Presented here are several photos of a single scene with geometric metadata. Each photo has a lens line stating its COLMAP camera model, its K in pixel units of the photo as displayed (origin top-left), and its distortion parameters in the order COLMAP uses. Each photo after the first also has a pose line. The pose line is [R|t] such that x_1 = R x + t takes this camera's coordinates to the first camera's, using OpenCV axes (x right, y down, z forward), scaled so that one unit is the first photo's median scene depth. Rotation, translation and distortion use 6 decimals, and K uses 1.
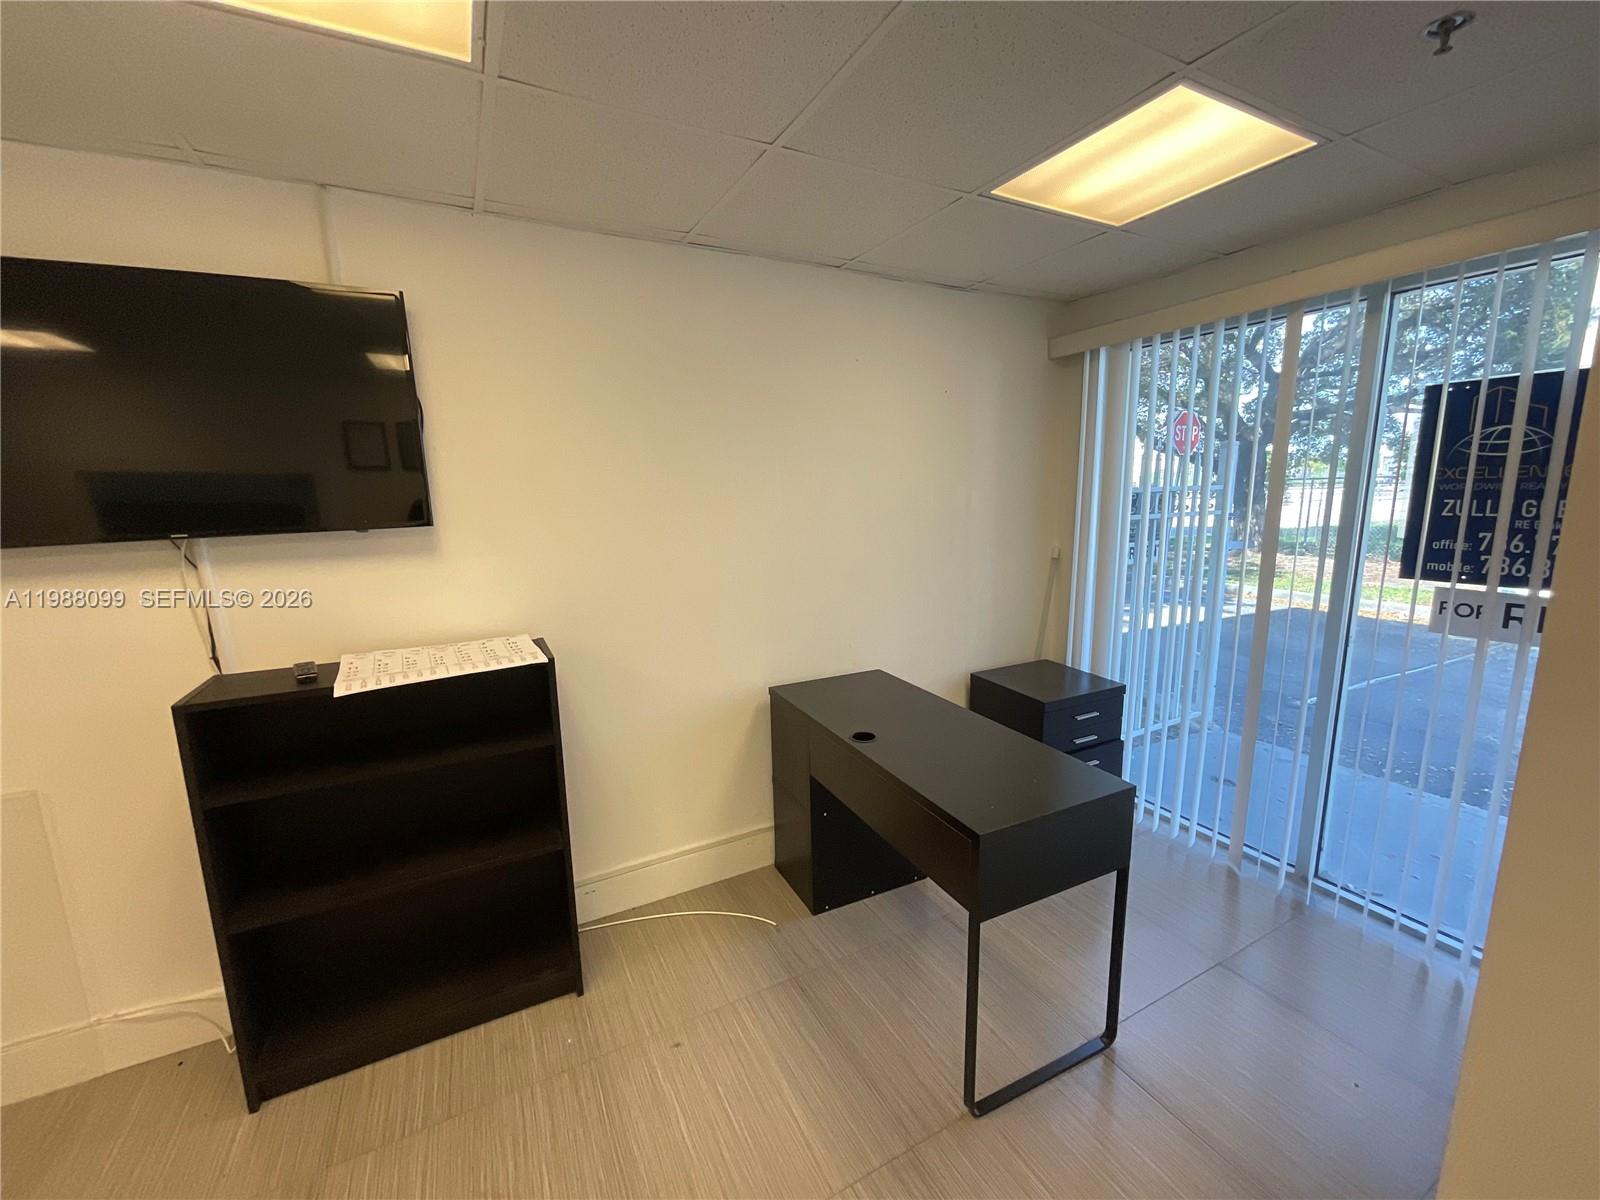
lens RADIAL K [[645.8, 0, 796.9], [0, 645.8, 600.9], [0, 0, 1]] dist [-0.000204, 0.000119]
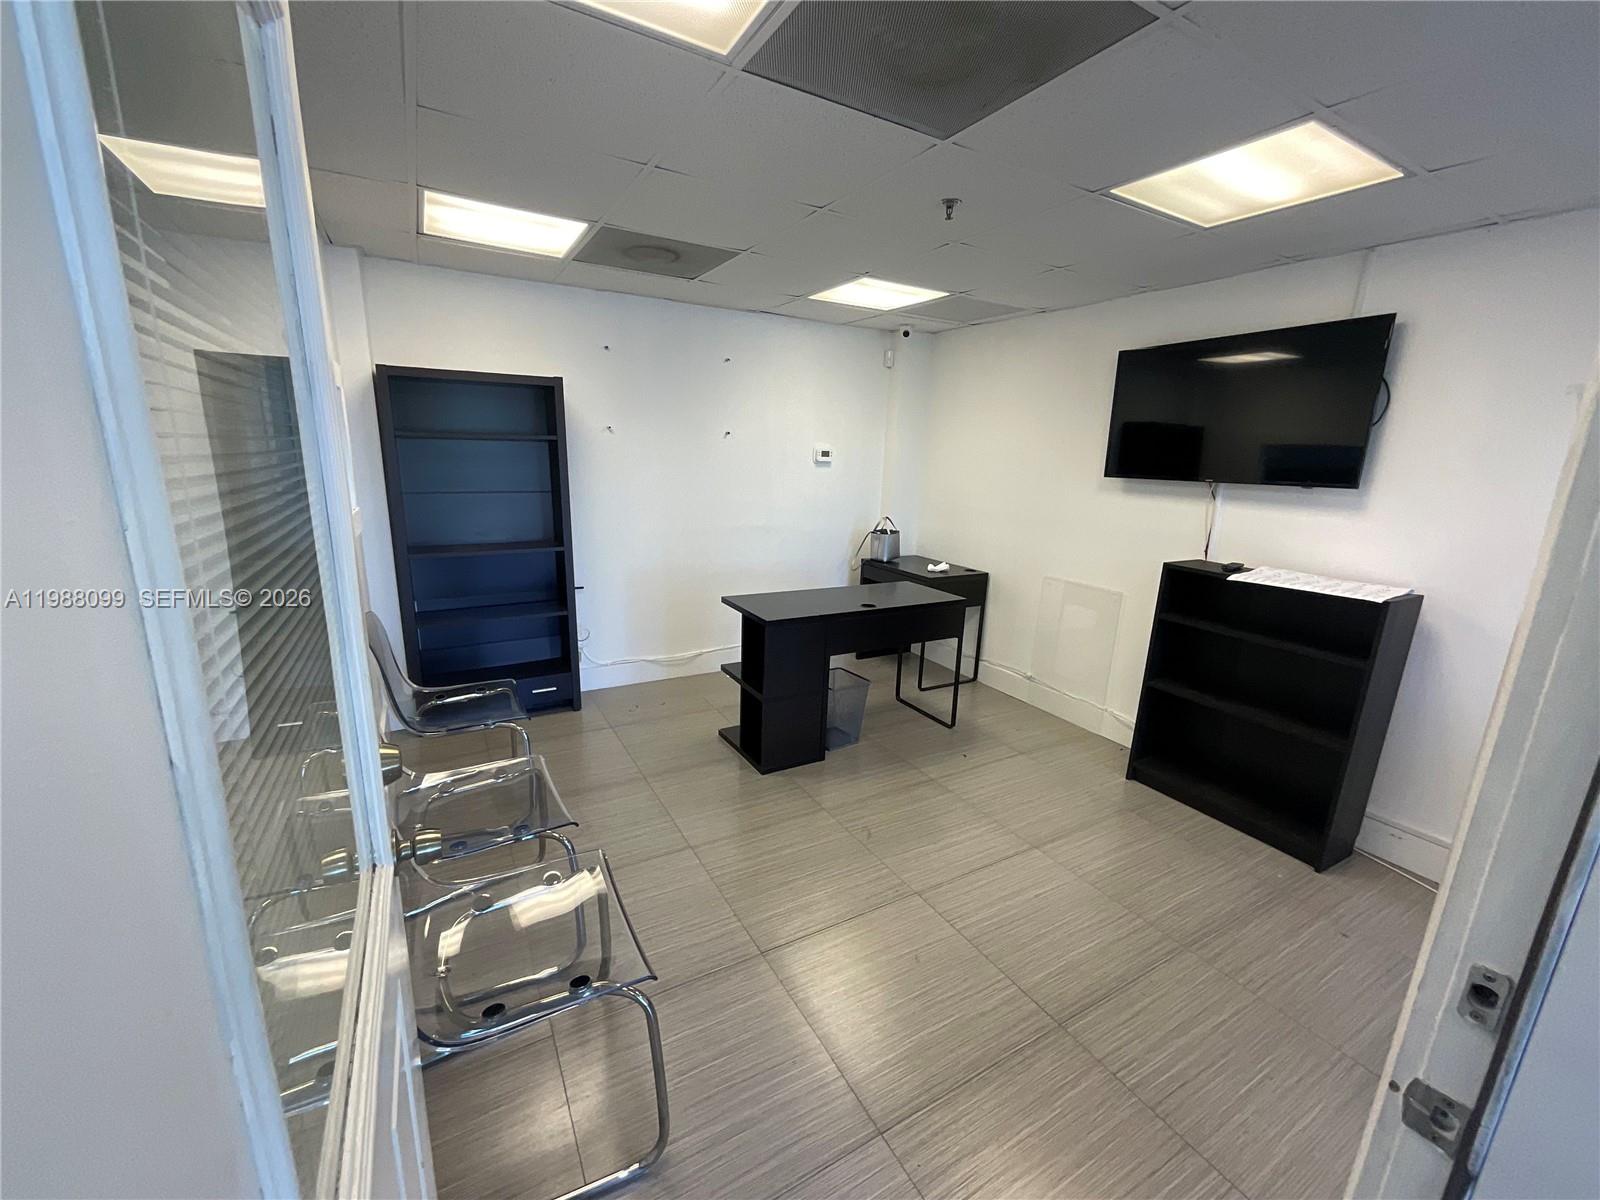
lens RADIAL K [[645.8, 0, 797.7], [0, 645.8, 595.5], [0, 0, 1]] dist [-0.000204, 0.000119]
pose [[0.063208, 0.247605, -0.966797, 0.749362], [-0.219386, 0.948486, 0.228572, 0.043711], [0.973589, 0.197654, 0.114273, -0.247707]]
